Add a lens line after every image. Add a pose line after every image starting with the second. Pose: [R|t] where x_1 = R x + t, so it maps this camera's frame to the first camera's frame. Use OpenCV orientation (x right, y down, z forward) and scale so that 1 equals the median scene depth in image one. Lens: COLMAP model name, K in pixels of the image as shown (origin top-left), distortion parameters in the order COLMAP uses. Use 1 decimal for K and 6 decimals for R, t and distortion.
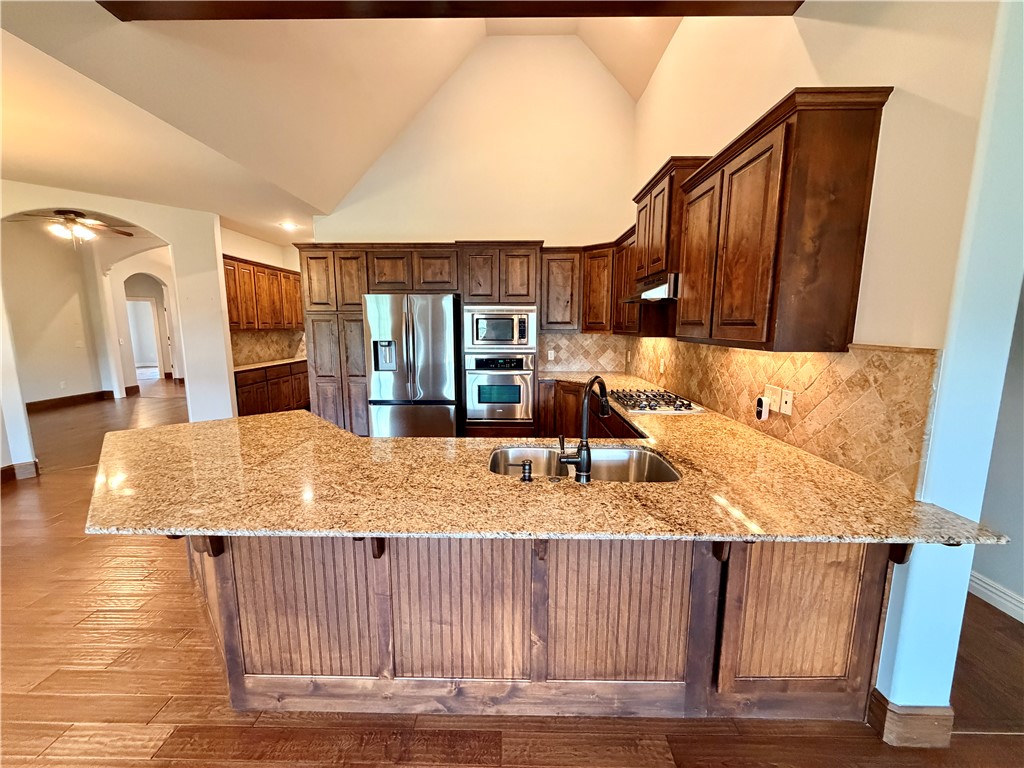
lens RADIAL K [[409.2, 0, 515.6], [0, 409.2, 385.8], [0, 0, 1]] dist [-0.000402, -0.000288]
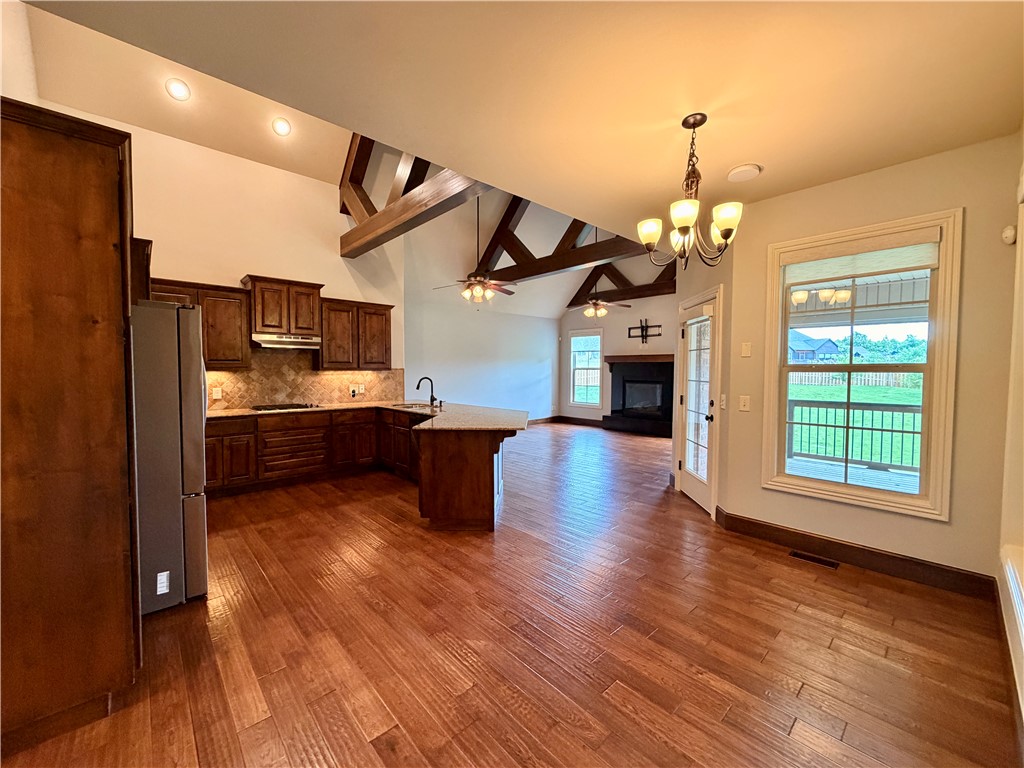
lens RADIAL K [[409.2, 0, 515.2], [0, 409.2, 379.2], [0, 0, 1]] dist [-0.000402, -0.000288]
pose [[-0.693400, -0.025596, 0.720098, -1.067289], [0.102315, 0.985745, 0.133560, -0.147907], [-0.713252, 0.166287, -0.680897, 1.046427]]
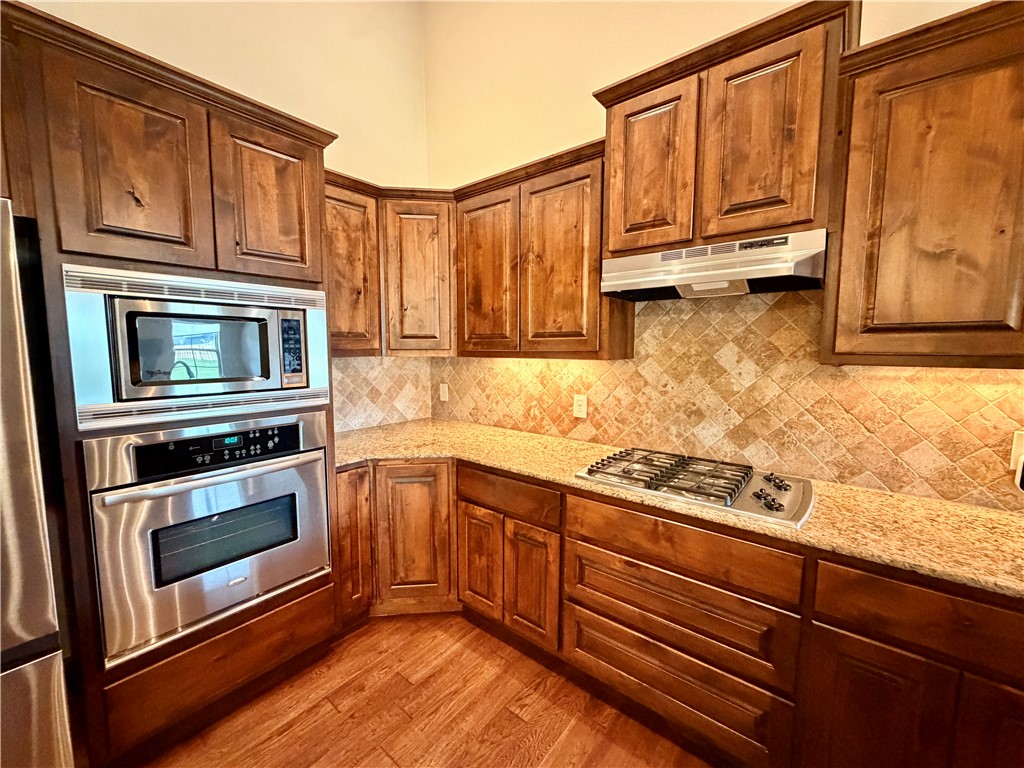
lens RADIAL K [[409.2, 0, 513.2], [0, 409.2, 386.8], [0, 0, 1]] dist [-0.000402, -0.000288]
pose [[0.618911, -0.076417, 0.781735, -0.157857], [0.116644, 0.993163, 0.004736, -0.080487], [-0.776752, 0.088254, 0.623593, 0.606332]]
